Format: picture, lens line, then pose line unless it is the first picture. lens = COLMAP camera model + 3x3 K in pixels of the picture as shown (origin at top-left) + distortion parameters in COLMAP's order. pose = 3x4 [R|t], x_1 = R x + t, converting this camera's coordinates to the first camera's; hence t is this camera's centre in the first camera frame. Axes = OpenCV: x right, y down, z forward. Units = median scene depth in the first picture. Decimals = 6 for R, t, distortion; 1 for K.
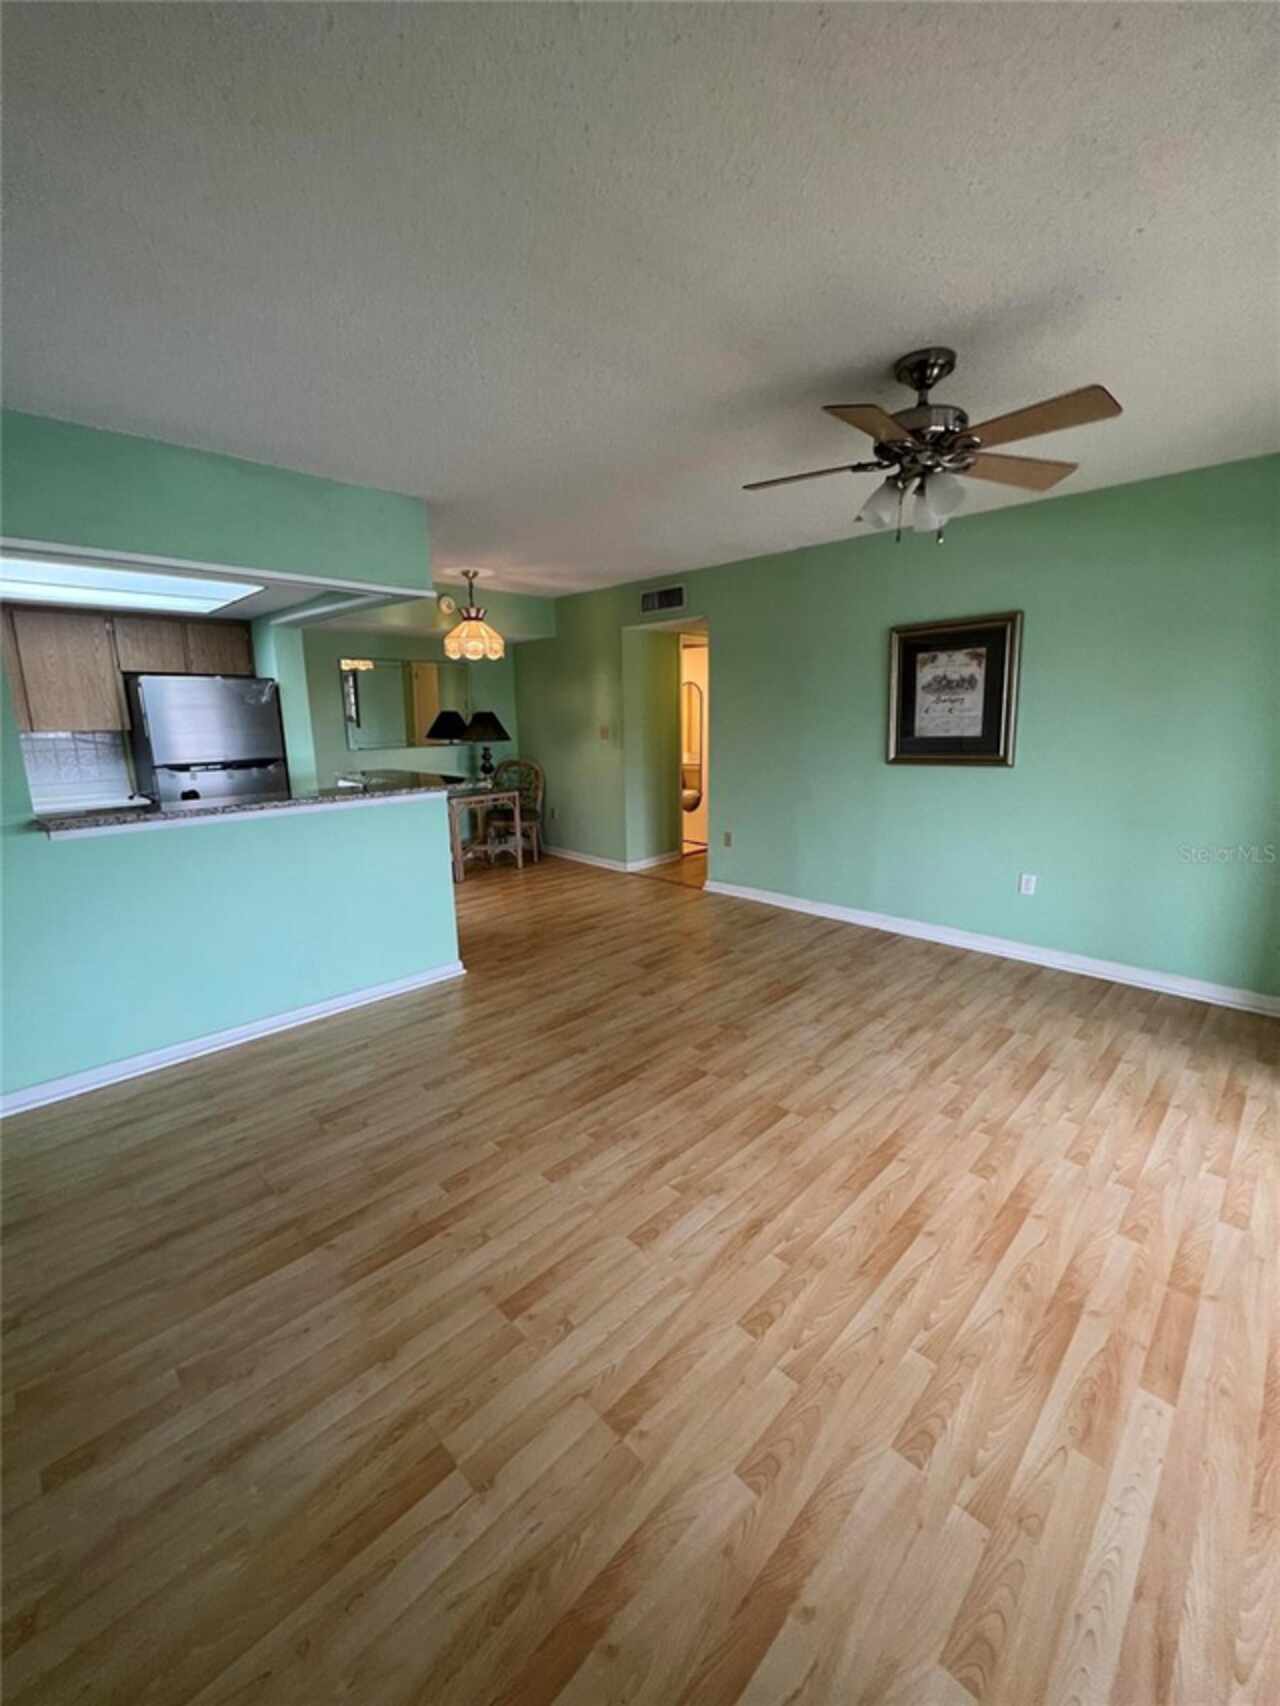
lens RADIAL K [[682.2, 0, 648.3], [0, 682.2, 854.0], [0, 0, 1]] dist [0.003521, 0.000429]
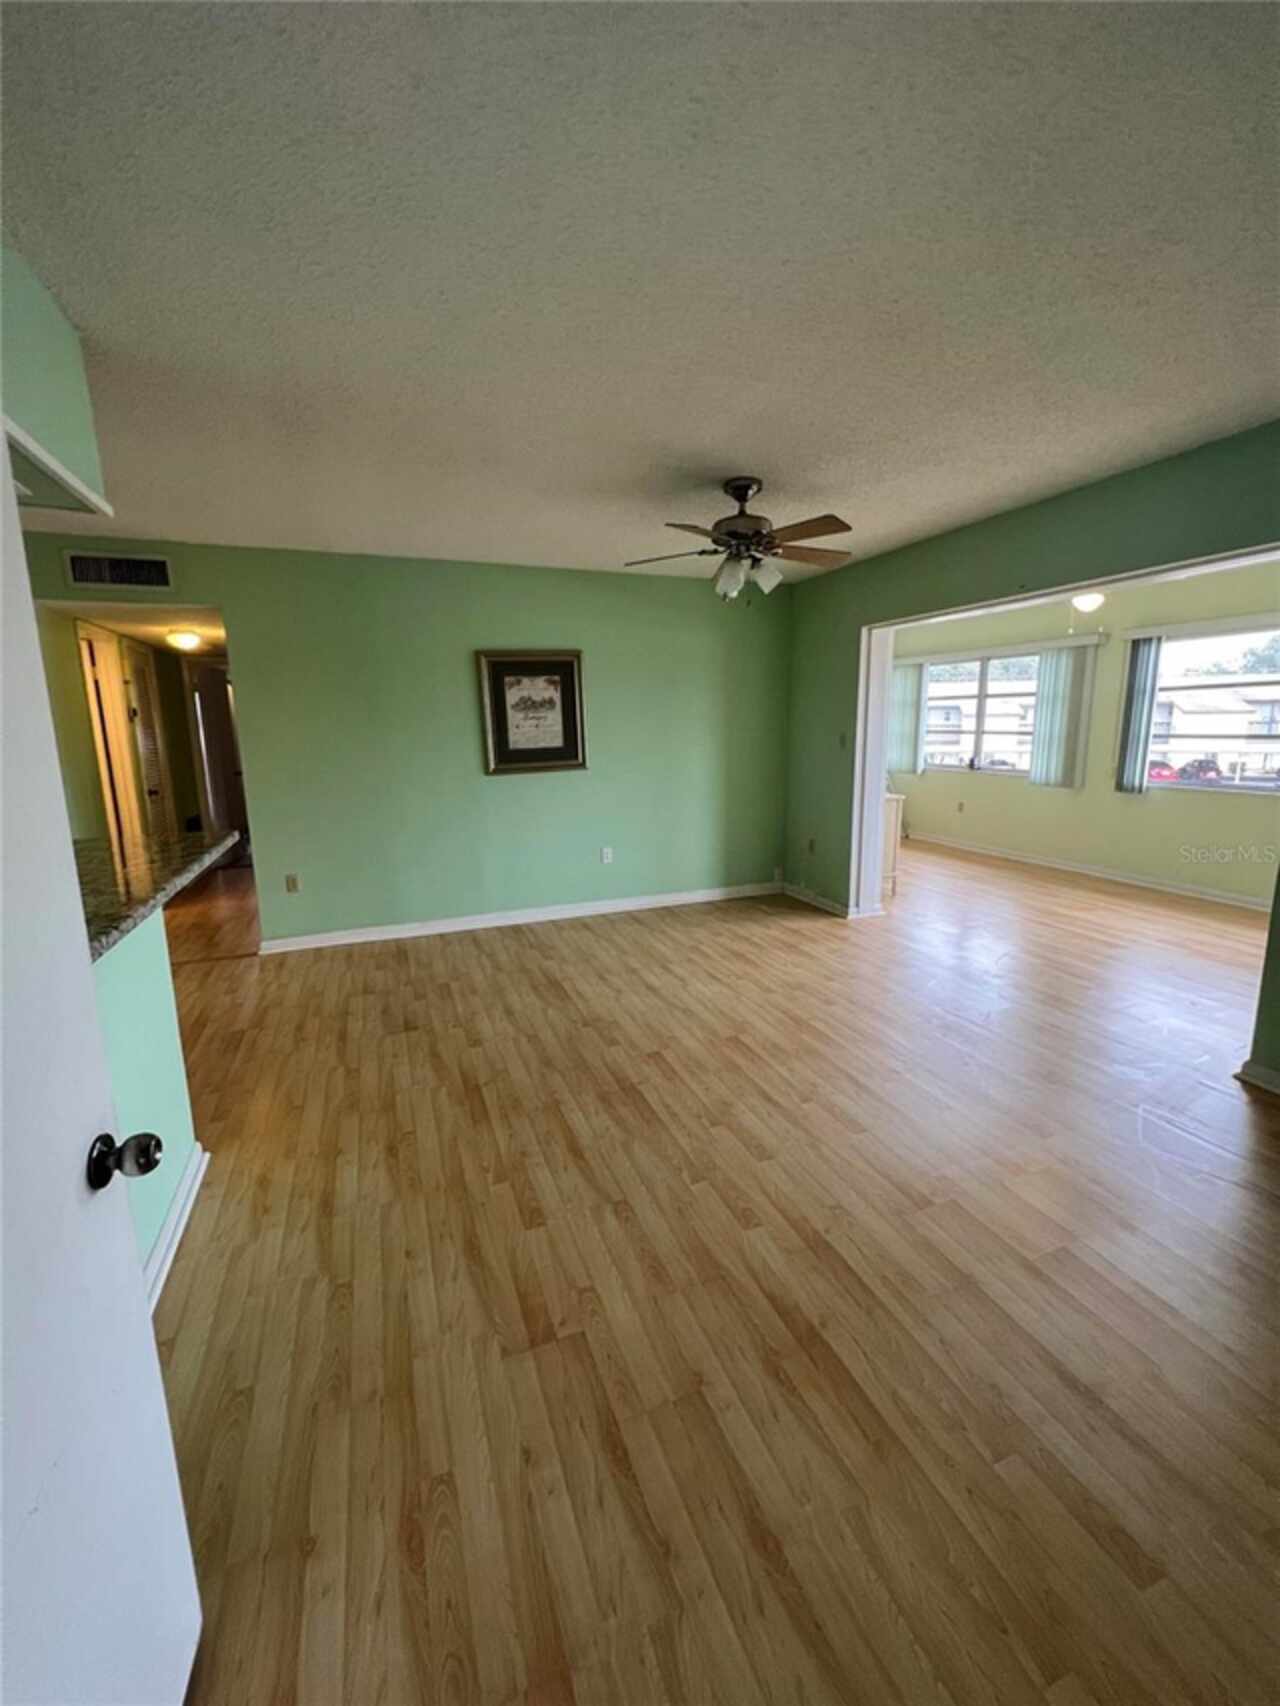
lens RADIAL K [[682.2, 0, 641.1], [0, 682.2, 844.4], [0, 0, 1]] dist [0.003521, 0.000429]
pose [[0.402804, -0.150636, 0.902805, -0.656849], [0.197090, 0.977500, 0.075164, -0.067281], [-0.893814, 0.147658, 0.423430, 0.395672]]
